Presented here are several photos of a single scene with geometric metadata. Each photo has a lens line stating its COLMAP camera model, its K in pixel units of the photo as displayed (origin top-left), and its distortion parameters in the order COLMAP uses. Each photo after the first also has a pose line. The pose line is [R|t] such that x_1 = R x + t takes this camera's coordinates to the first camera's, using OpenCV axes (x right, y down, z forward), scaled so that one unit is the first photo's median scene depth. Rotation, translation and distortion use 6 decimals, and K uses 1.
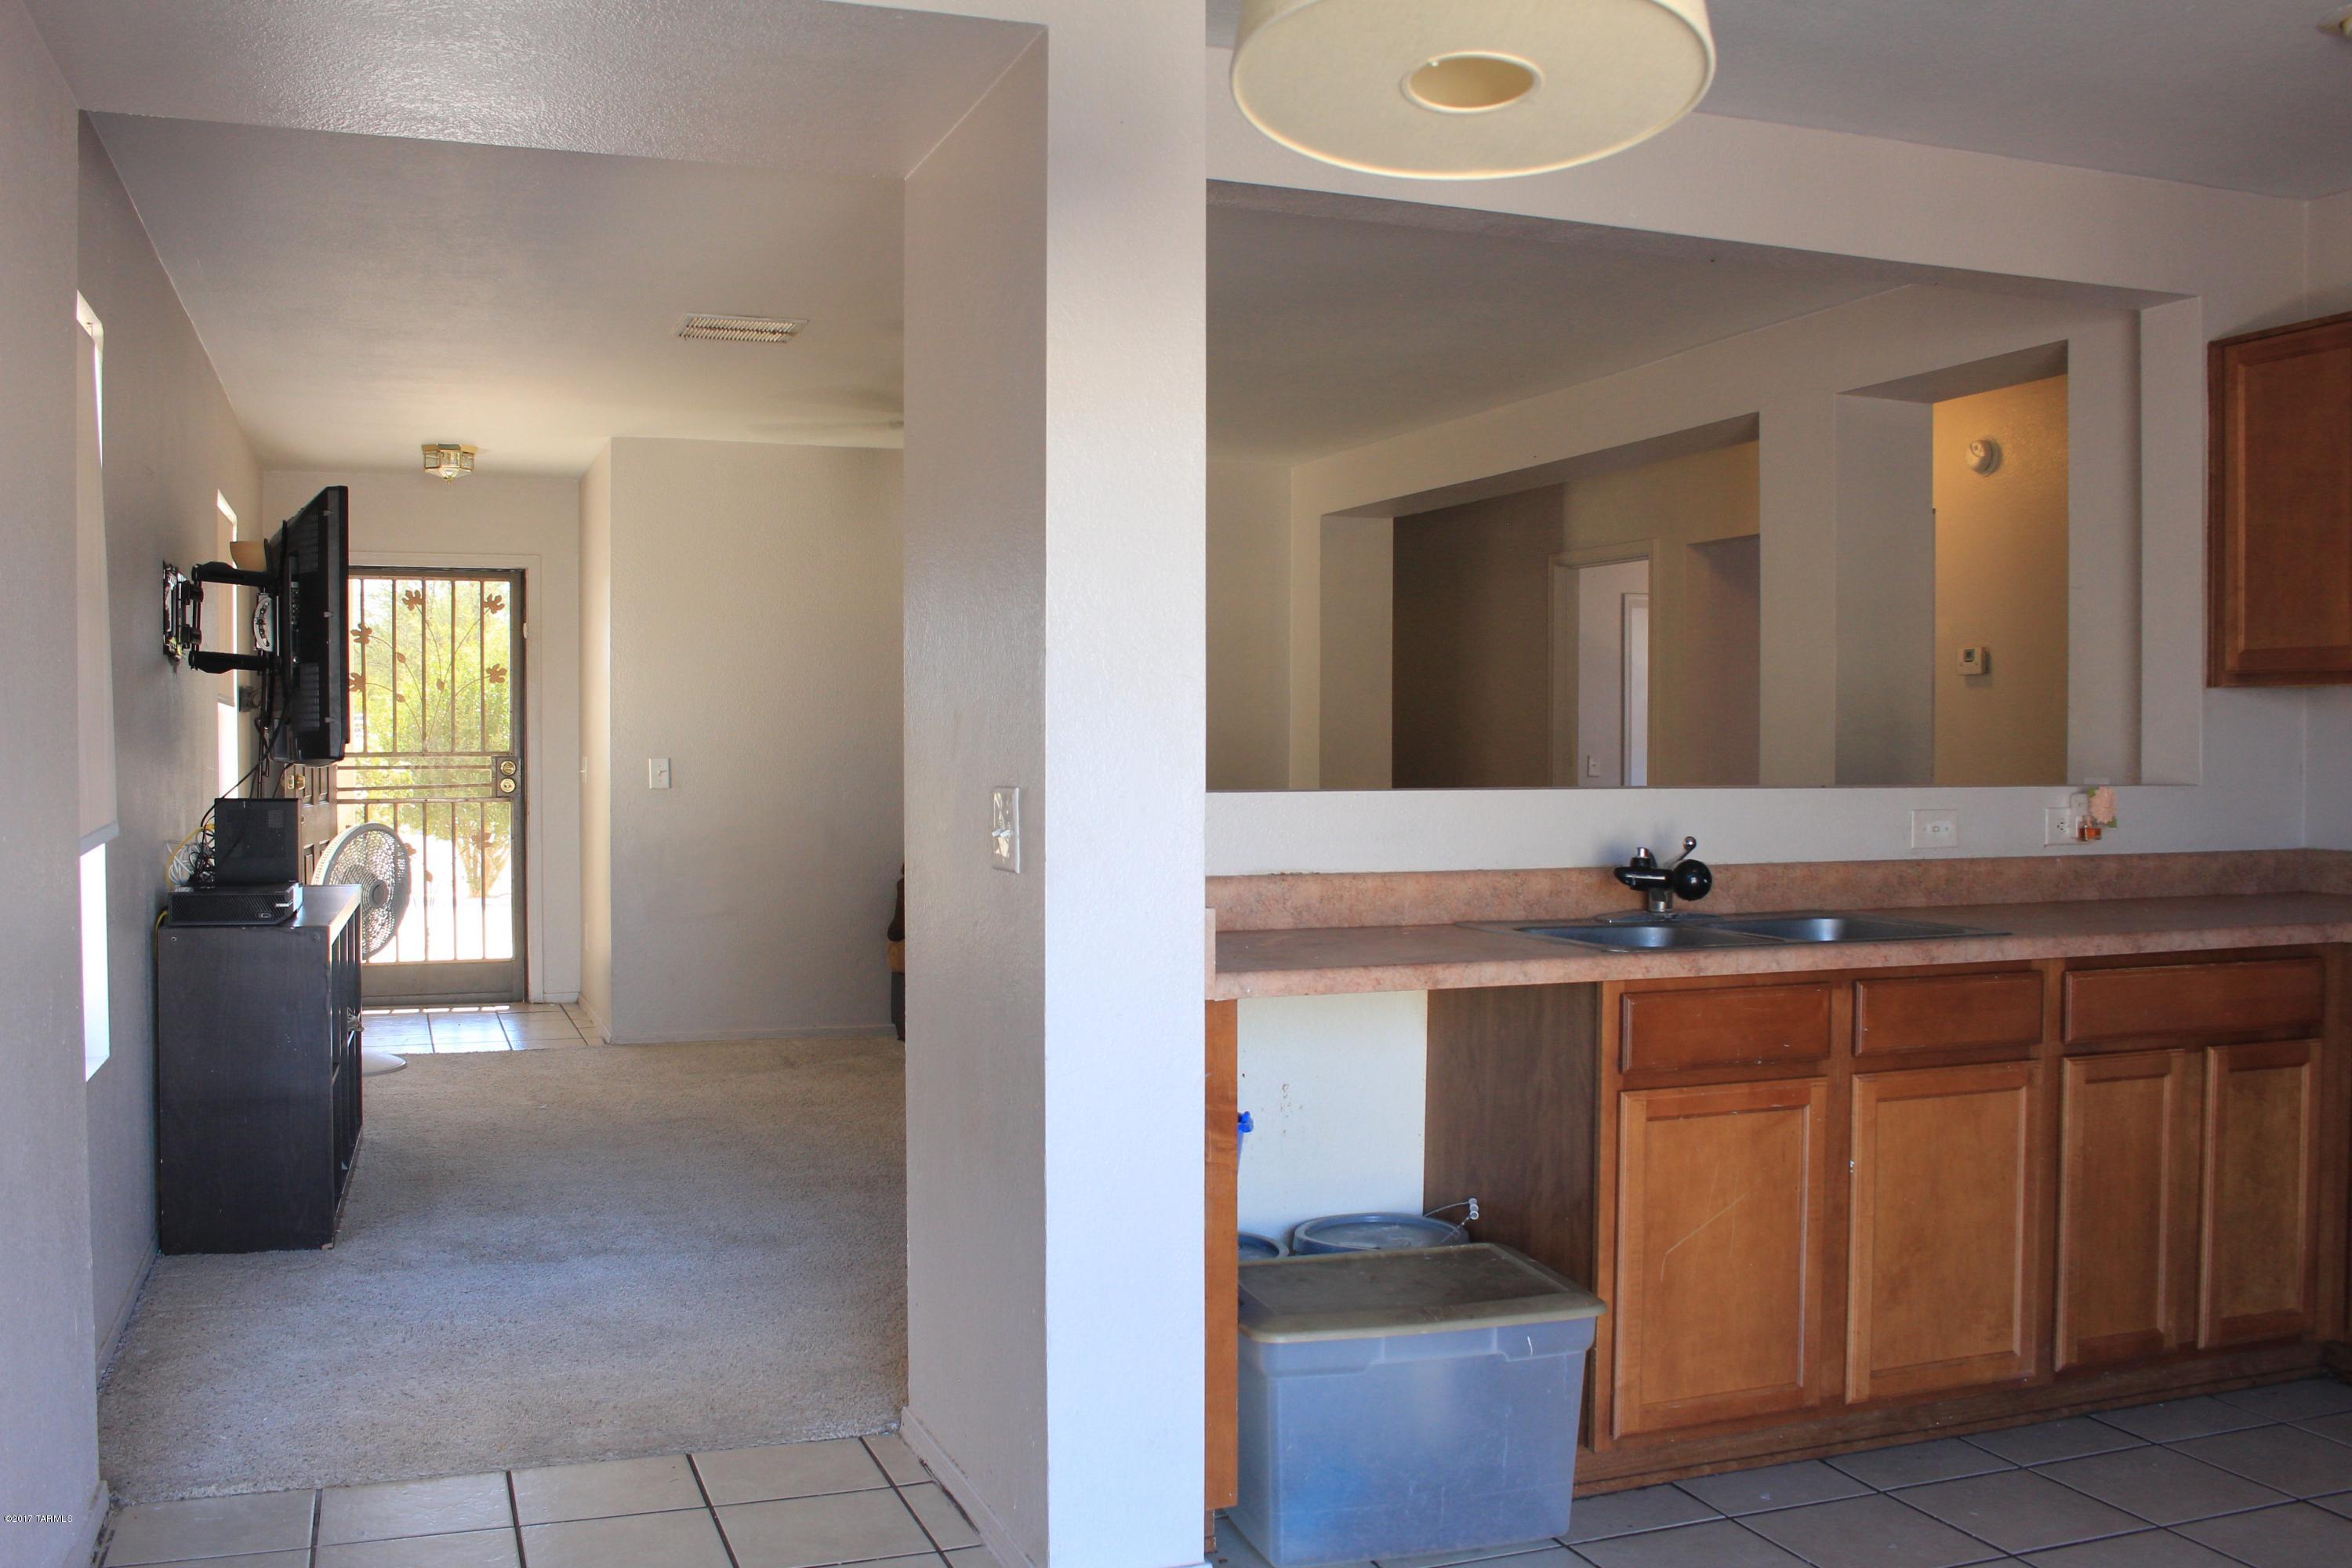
lens RADIAL K [[2116.6, 0, 1176.0], [0, 2116.6, 784.0], [0, 0, 1]] dist [-0.149492, 0.138396]
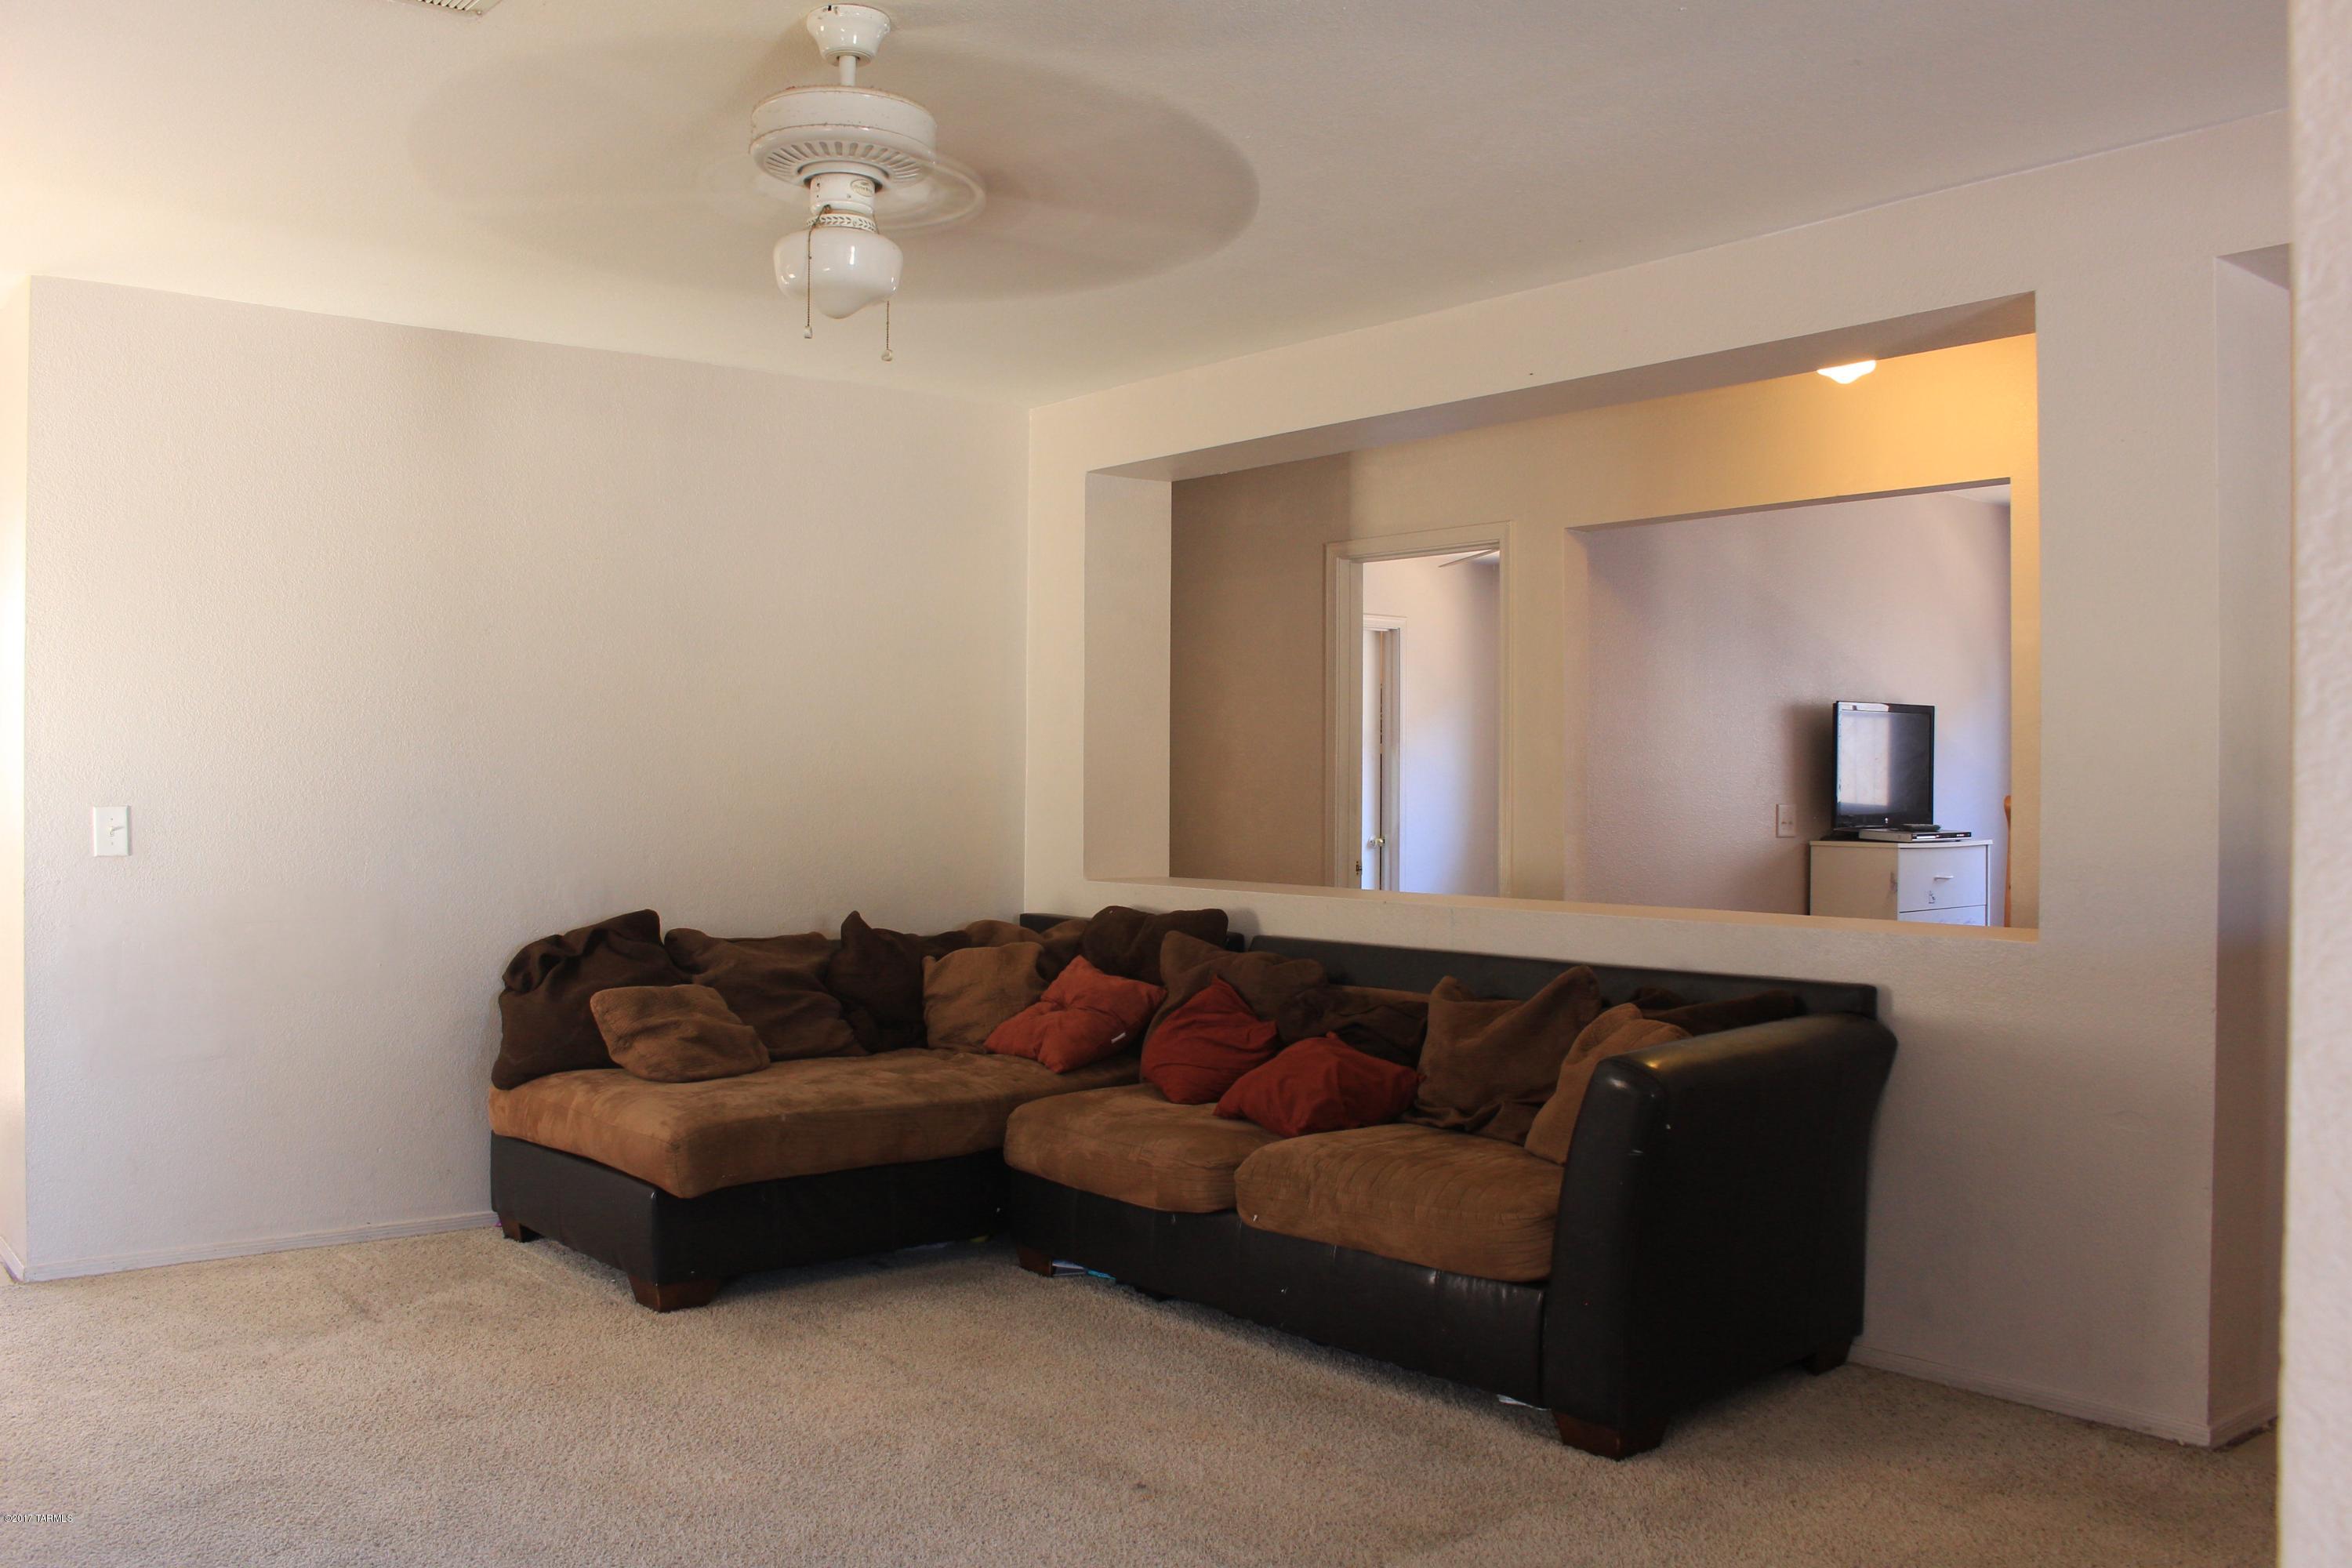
lens RADIAL K [[1952.3, 0, 1176.0], [0, 1952.3, 784.0], [0, 0, 1]] dist [-0.154555, 0.122889]
pose [[0.943375, 0.000276, 0.331729, -0.274231], [0.005980, 0.999823, -0.017838, -0.014607], [-0.331675, 0.018812, 0.943206, 0.775487]]
